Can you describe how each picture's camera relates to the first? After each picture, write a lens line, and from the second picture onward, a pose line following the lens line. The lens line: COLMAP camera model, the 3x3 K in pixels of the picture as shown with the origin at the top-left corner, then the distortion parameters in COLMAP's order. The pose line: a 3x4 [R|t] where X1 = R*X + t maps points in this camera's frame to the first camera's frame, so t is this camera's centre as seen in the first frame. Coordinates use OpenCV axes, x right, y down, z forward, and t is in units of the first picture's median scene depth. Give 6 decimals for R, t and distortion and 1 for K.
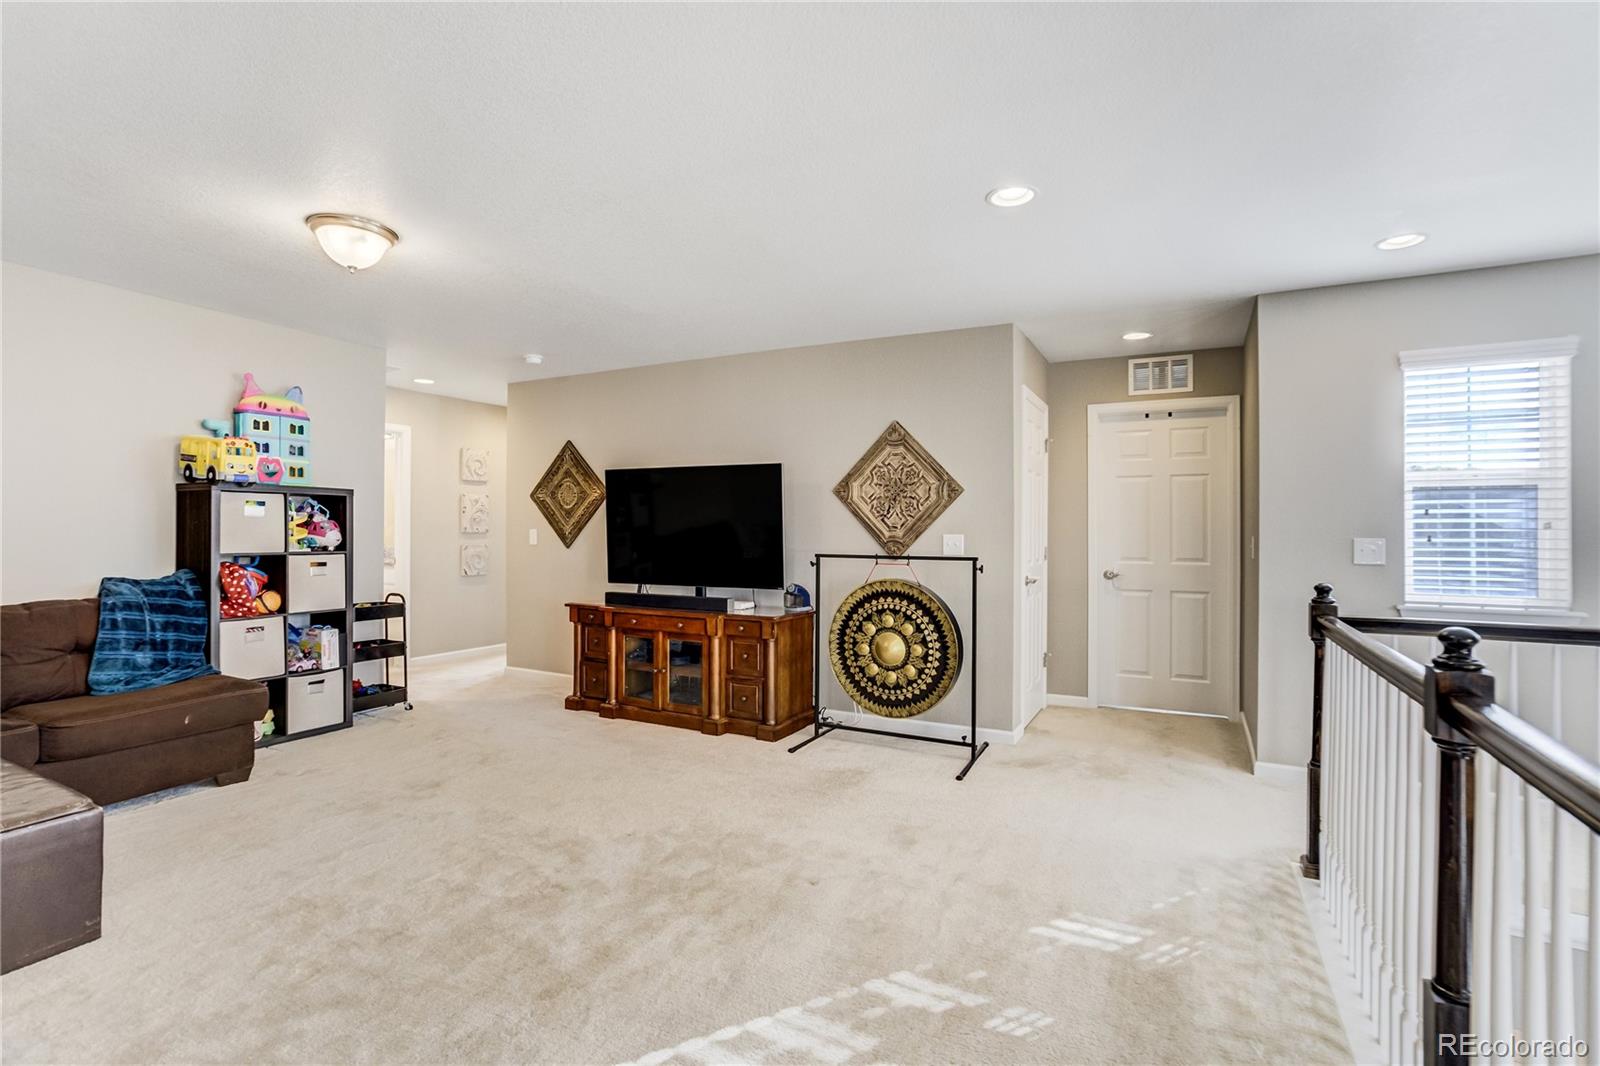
lens RADIAL K [[742.0, 0, 800.0], [0, 742.0, 533.0], [0, 0, 1]] dist [-0.039111, 0.013762]
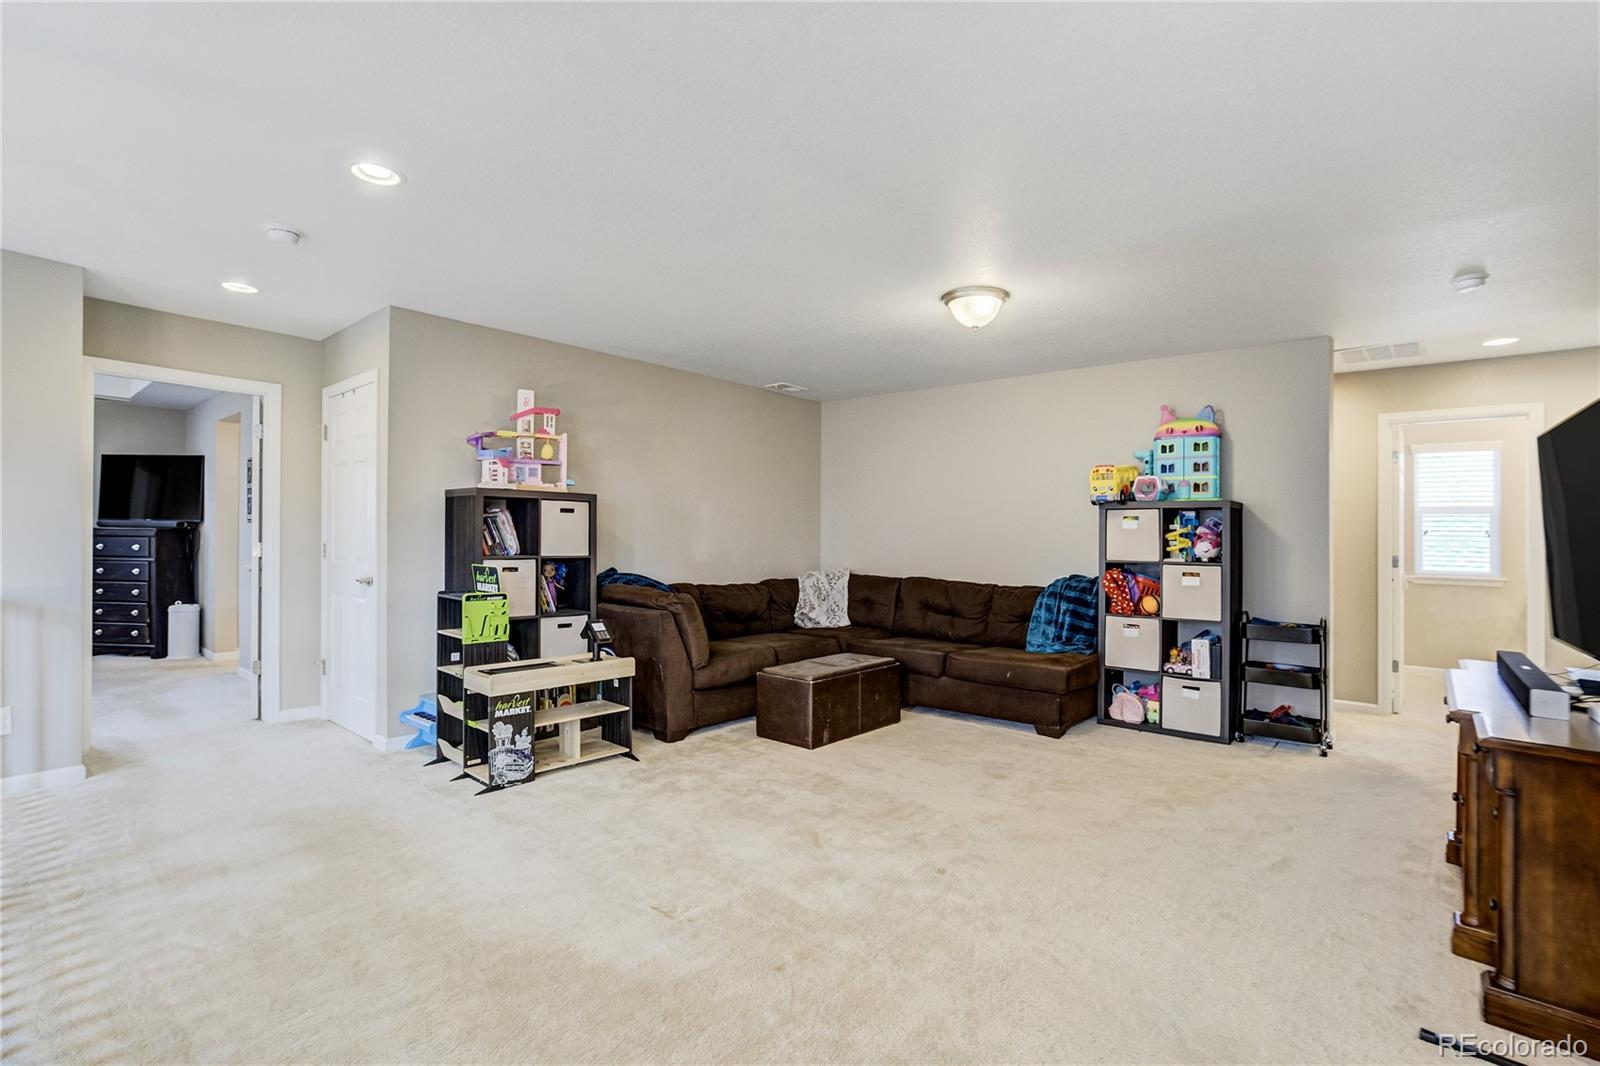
lens RADIAL K [[722.5, 0, 800.0], [0, 722.5, 533.0], [0, 0, 1]] dist [-0.037485, 0.000139]
pose [[-0.218603, -0.011309, -0.975748, 0.465300], [-0.011449, 0.999894, -0.009024, -0.000833], [0.975747, 0.009199, -0.218710, 0.693620]]
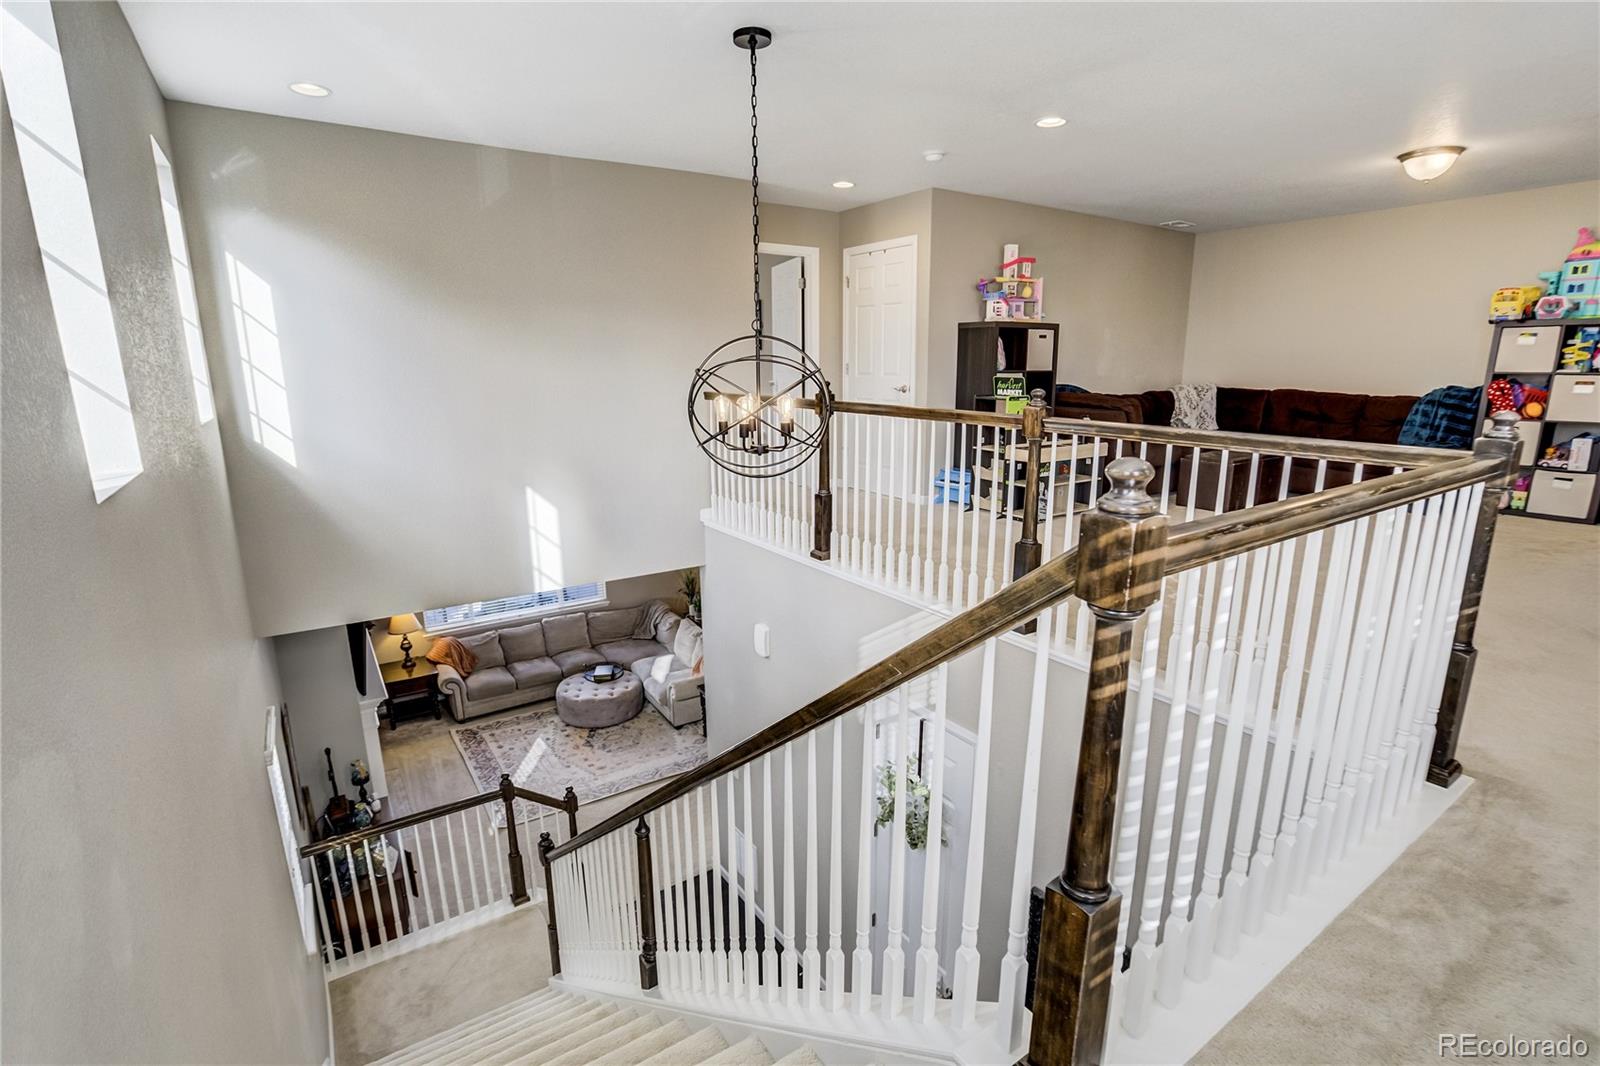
lens RADIAL K [[742.0, 0, 800.0], [0, 742.0, 533.0], [0, 0, 1]] dist [-0.039111, 0.013762]
pose [[-0.461340, 0.200515, -0.864268, 1.061948], [0.004809, 0.974678, 0.223563, 0.011018], [0.887211, 0.098982, -0.450622, 0.413554]]
